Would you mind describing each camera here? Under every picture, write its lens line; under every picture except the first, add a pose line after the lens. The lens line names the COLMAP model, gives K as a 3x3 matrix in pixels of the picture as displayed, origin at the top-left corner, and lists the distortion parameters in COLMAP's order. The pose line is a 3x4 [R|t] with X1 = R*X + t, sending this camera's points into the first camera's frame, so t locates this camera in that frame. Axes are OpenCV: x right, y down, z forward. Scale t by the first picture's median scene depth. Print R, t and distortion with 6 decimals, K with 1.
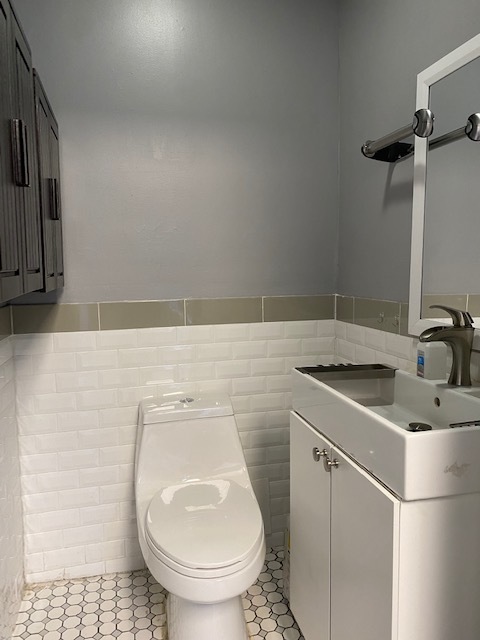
lens RADIAL K [[485.4, 0, 240.1], [0, 485.4, 315.2], [0, 0, 1]] dist [0.036336, -0.033071]
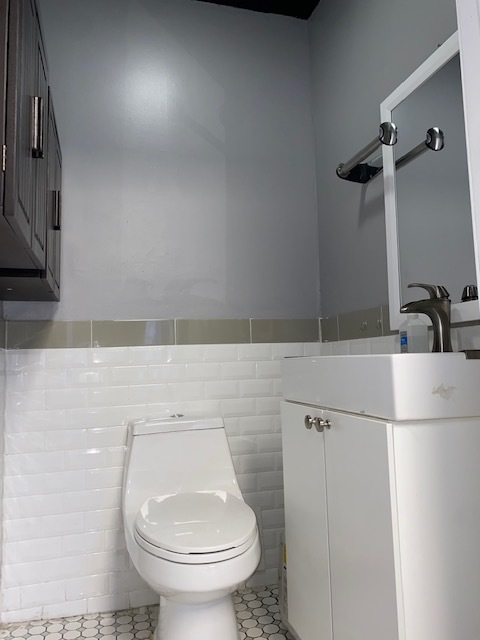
lens RADIAL K [[485.4, 0, 233.8], [0, 485.4, 316.7], [0, 0, 1]] dist [0.036336, -0.033071]
pose [[0.999684, -0.013394, 0.021295, -0.012242], [0.017288, 0.980709, -0.194710, 0.185153], [-0.018276, 0.195016, 0.980630, -0.021184]]
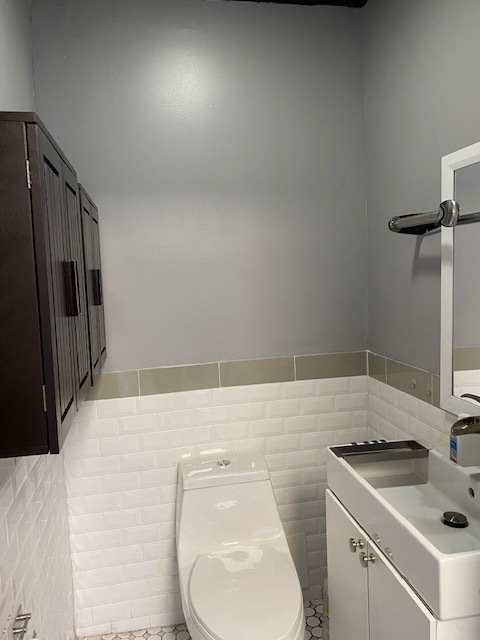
lens RADIAL K [[485.4, 0, 237.1], [0, 485.4, 313.5], [0, 0, 1]] dist [0.036336, -0.033071]
pose [[0.997391, -0.025332, -0.067594, -0.003665], [0.024640, 0.999635, -0.011054, -0.139788], [0.067850, 0.009360, 0.997652, -0.038573]]
